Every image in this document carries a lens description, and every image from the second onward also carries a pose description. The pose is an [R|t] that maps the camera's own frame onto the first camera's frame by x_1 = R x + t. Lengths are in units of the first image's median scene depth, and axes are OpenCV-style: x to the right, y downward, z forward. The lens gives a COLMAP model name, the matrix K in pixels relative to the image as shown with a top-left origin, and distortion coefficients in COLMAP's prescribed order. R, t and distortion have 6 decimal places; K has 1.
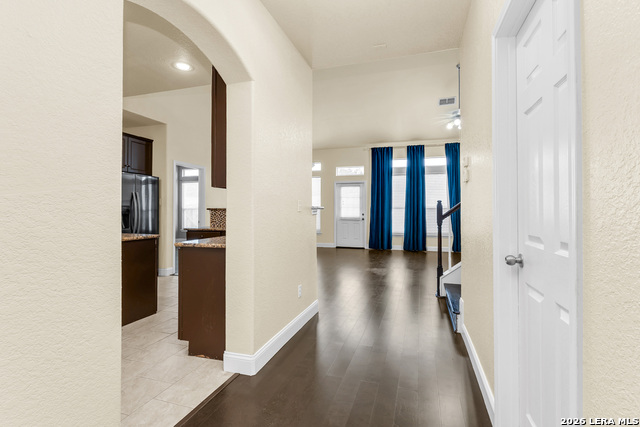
lens RADIAL K [[315.2, 0, 324.7], [0, 315.2, 208.8], [0, 0, 1]] dist [-0.011044, 0.001363]
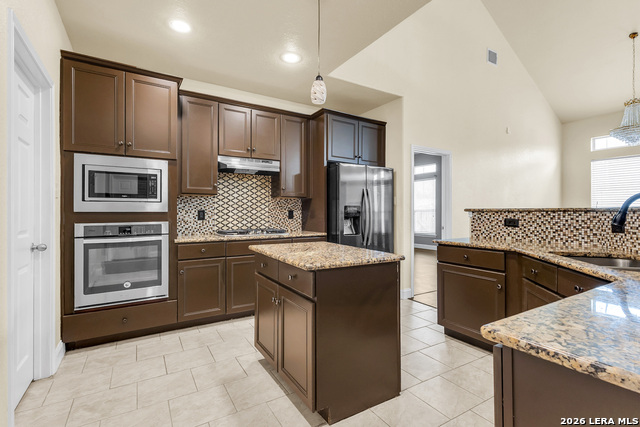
lens RADIAL K [[315.2, 0, 316.7], [0, 315.2, 211.5], [0, 0, 1]] dist [-0.011044, 0.001363]
pose [[0.758436, 0.002391, -0.651743, -0.166524], [-0.001627, 0.999997, 0.001776, 0.002385], [0.651745, -0.000286, 0.758438, 0.292212]]
